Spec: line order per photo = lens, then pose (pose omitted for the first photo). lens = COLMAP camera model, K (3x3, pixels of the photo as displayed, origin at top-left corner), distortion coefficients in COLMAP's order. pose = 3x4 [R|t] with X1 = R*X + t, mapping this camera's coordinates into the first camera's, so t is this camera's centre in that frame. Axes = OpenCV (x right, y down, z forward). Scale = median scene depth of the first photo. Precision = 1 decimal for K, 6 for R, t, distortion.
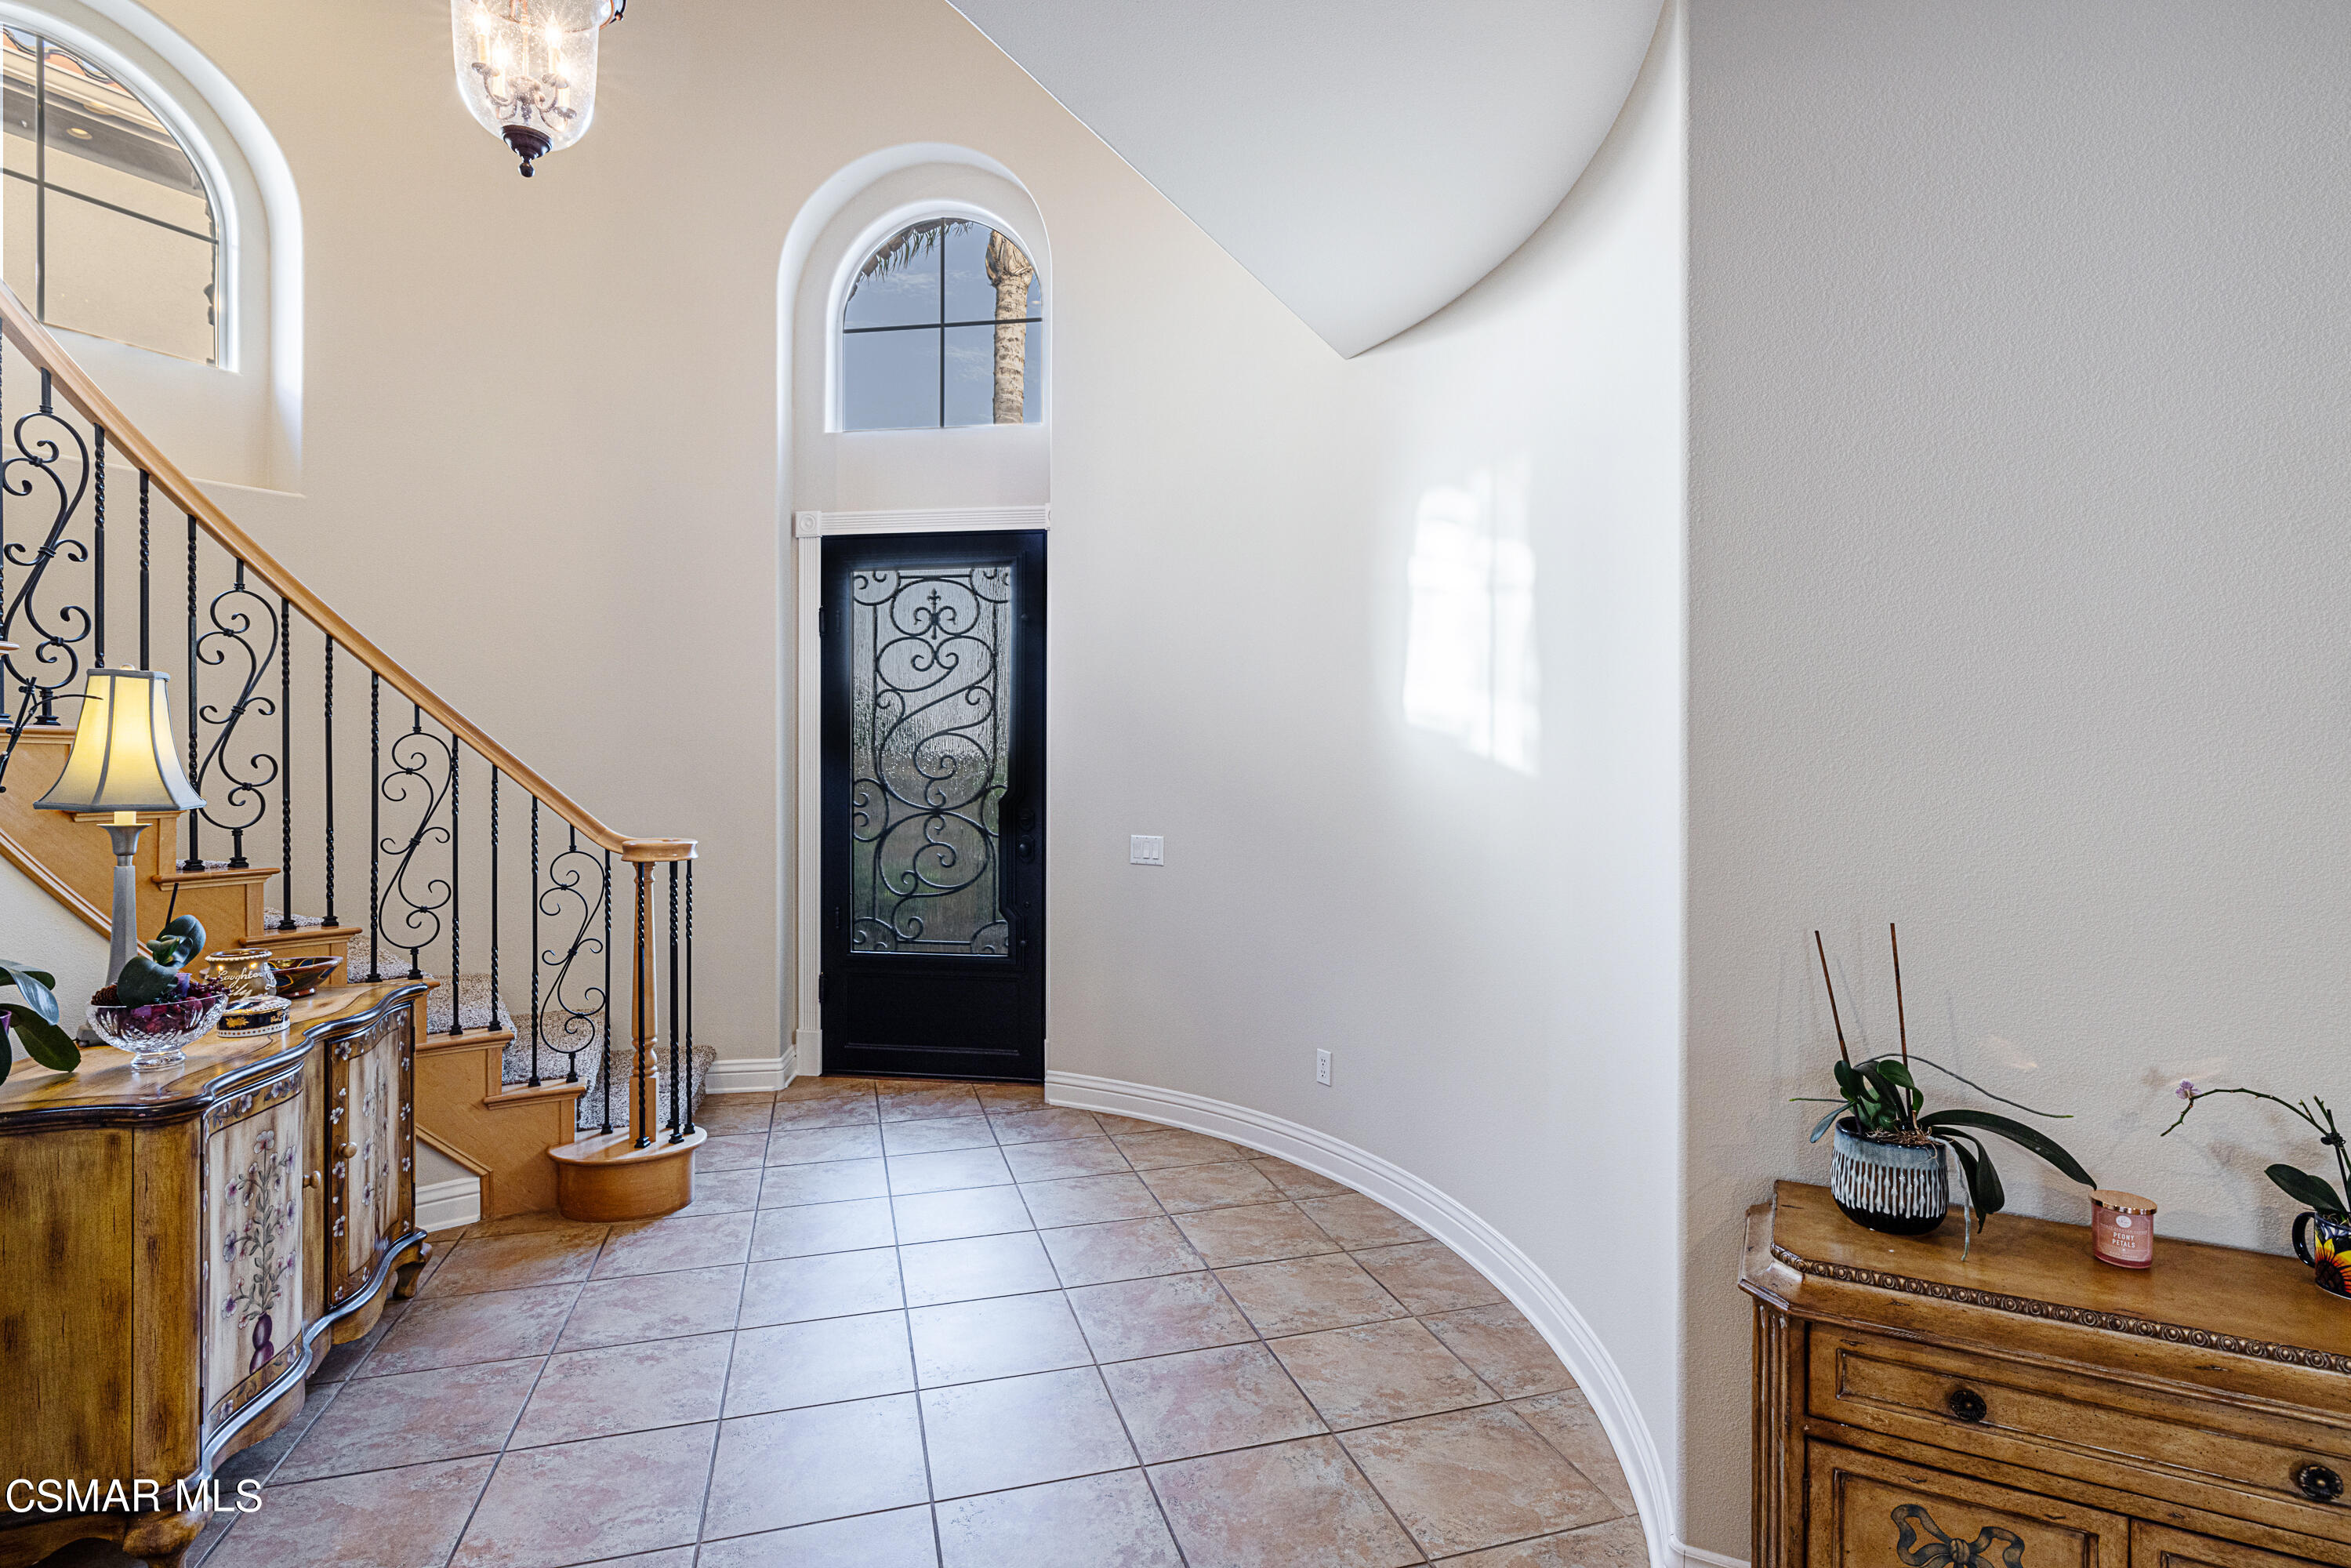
lens RADIAL K [[1144.5, 0, 1176.2], [0, 1144.5, 773.3], [0, 0, 1]] dist [0.001270, 0.000145]
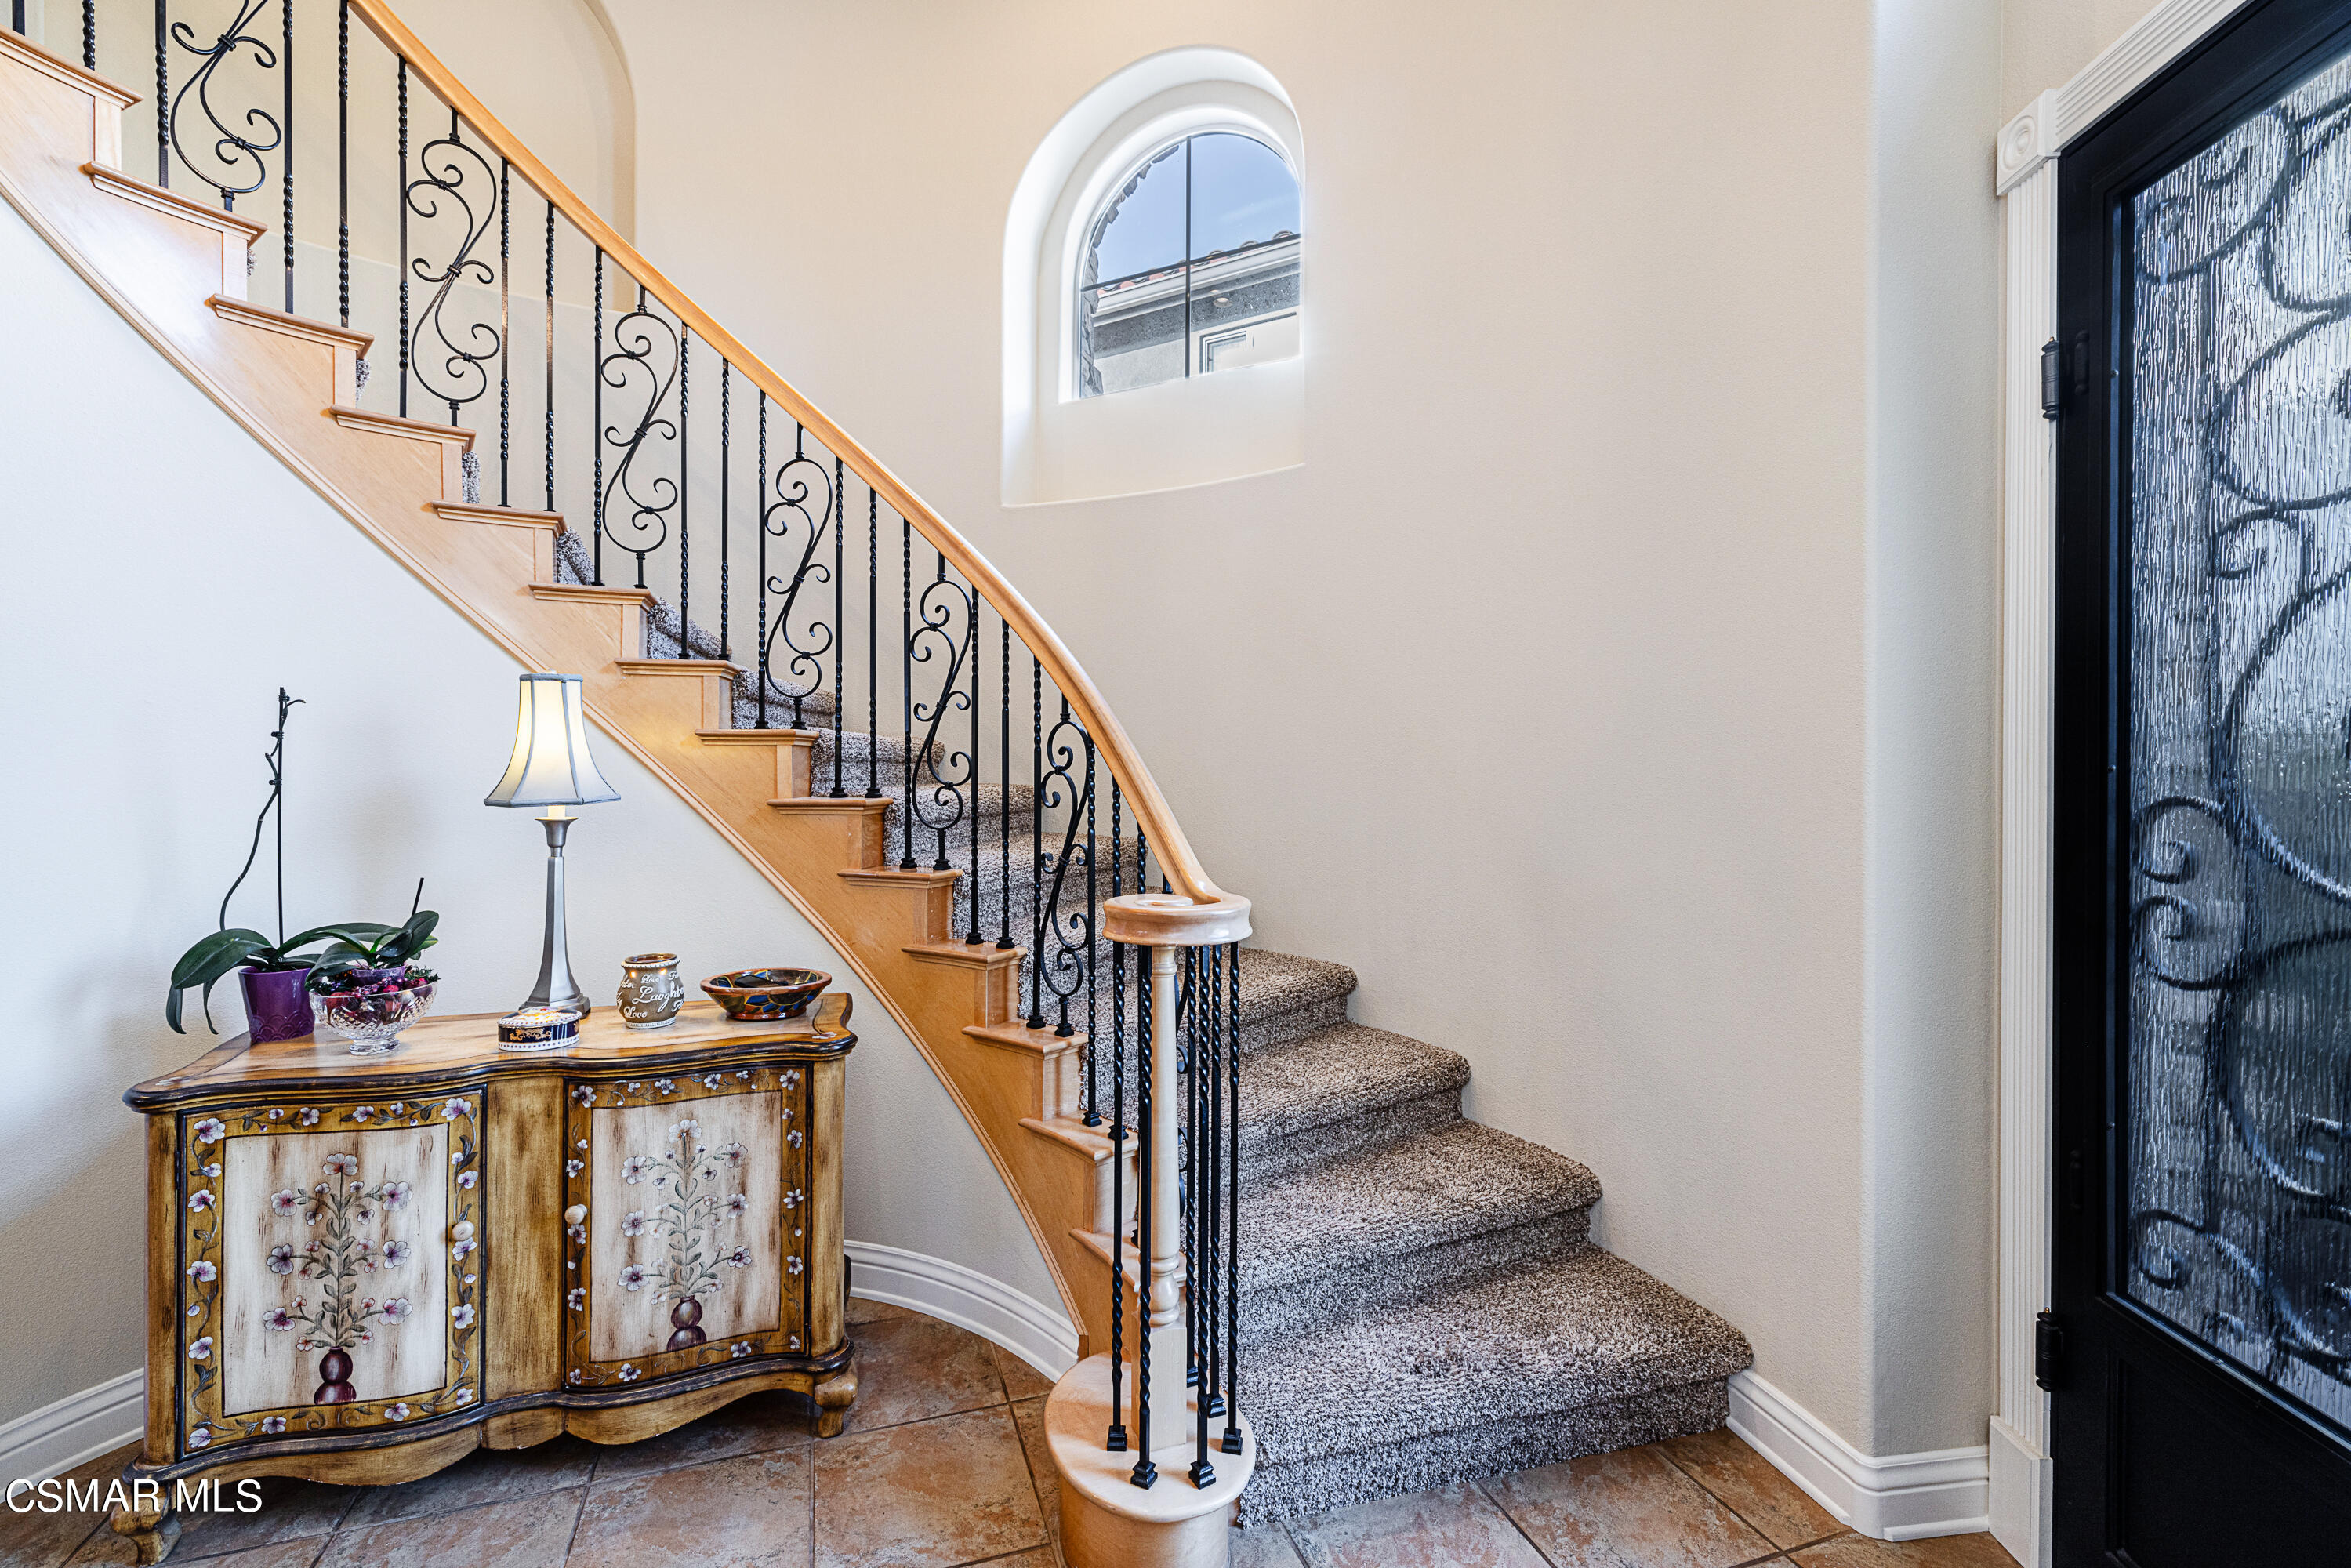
lens RADIAL K [[975.3, 0, 1176.4], [0, 975.3, 770.9], [0, 0, 1]] dist [-0.000017, 0.000345]
pose [[0.021951, 0.000934, -0.999759, 0.010831], [-0.006751, 0.999977, 0.000786, -0.003819], [0.999736, 0.006732, 0.021956, 1.426047]]
